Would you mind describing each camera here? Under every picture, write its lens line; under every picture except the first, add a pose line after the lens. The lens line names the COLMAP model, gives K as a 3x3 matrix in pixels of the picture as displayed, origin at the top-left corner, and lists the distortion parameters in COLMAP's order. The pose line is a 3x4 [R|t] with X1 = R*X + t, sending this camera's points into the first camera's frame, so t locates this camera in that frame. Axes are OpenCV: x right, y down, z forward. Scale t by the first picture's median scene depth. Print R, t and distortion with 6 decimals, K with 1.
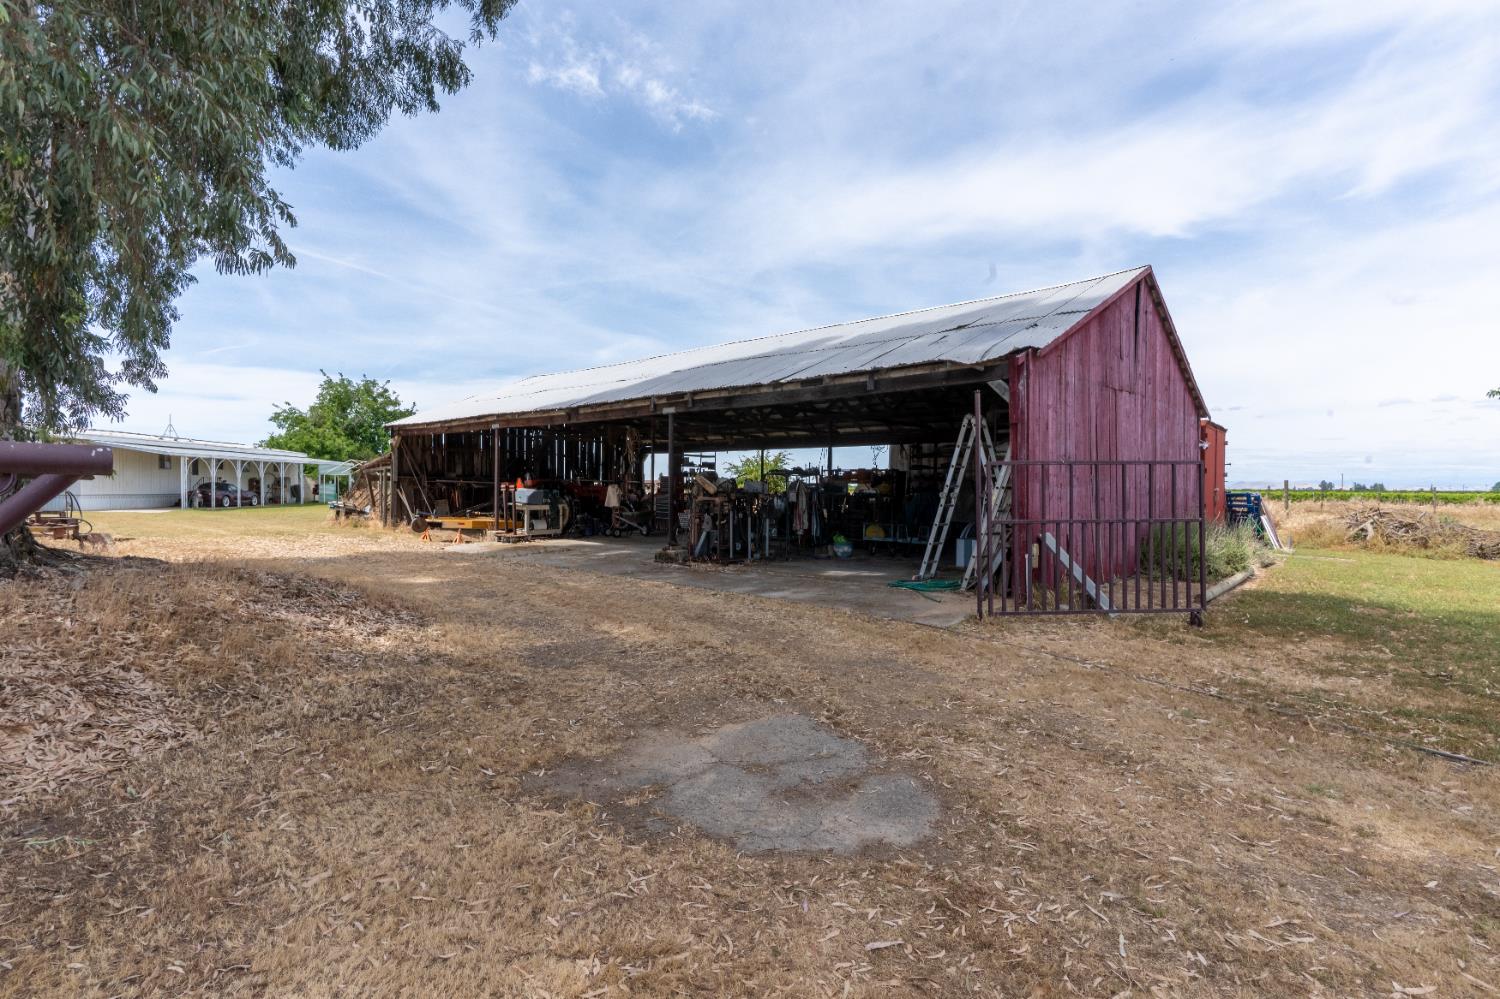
lens RADIAL K [[705.6, 0, 750.0], [0, 705.6, 499.5], [0, 0, 1]] dist [-0.007168, -0.000251]
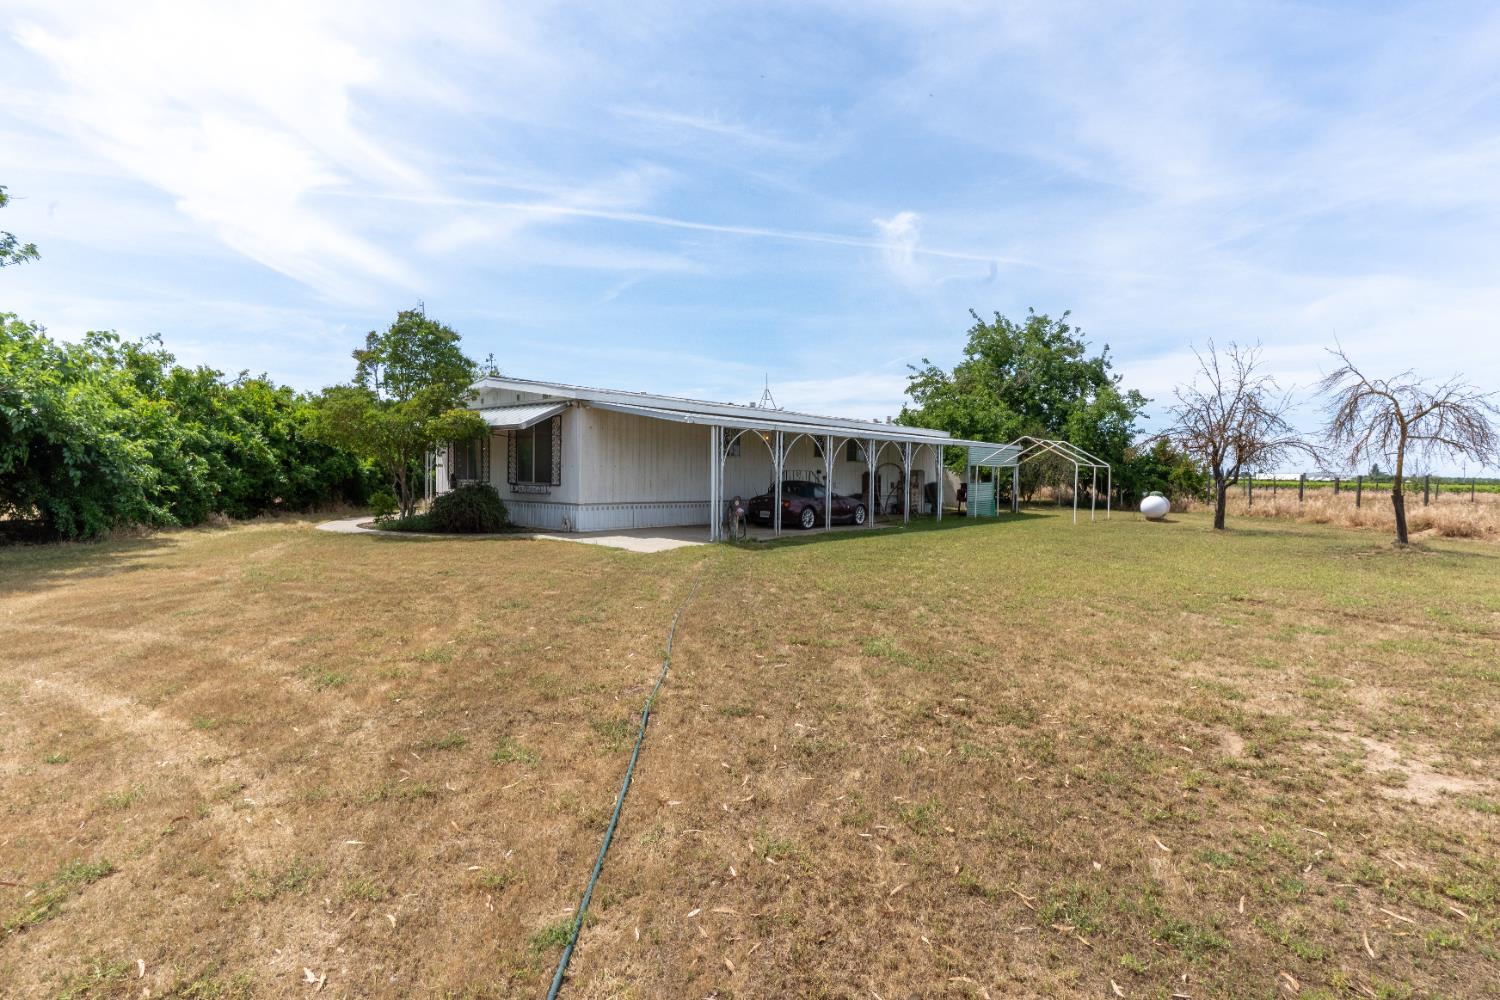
lens RADIAL K [[705.6, 0, 750.0], [0, 705.6, 500.0], [0, 0, 1]] dist [-0.007168, -0.000251]
pose [[0.667192, 0.019983, -0.744617, -0.265828], [-0.011037, 0.999796, 0.016941, -0.012758], [0.744804, -0.003084, 0.667277, 0.426112]]
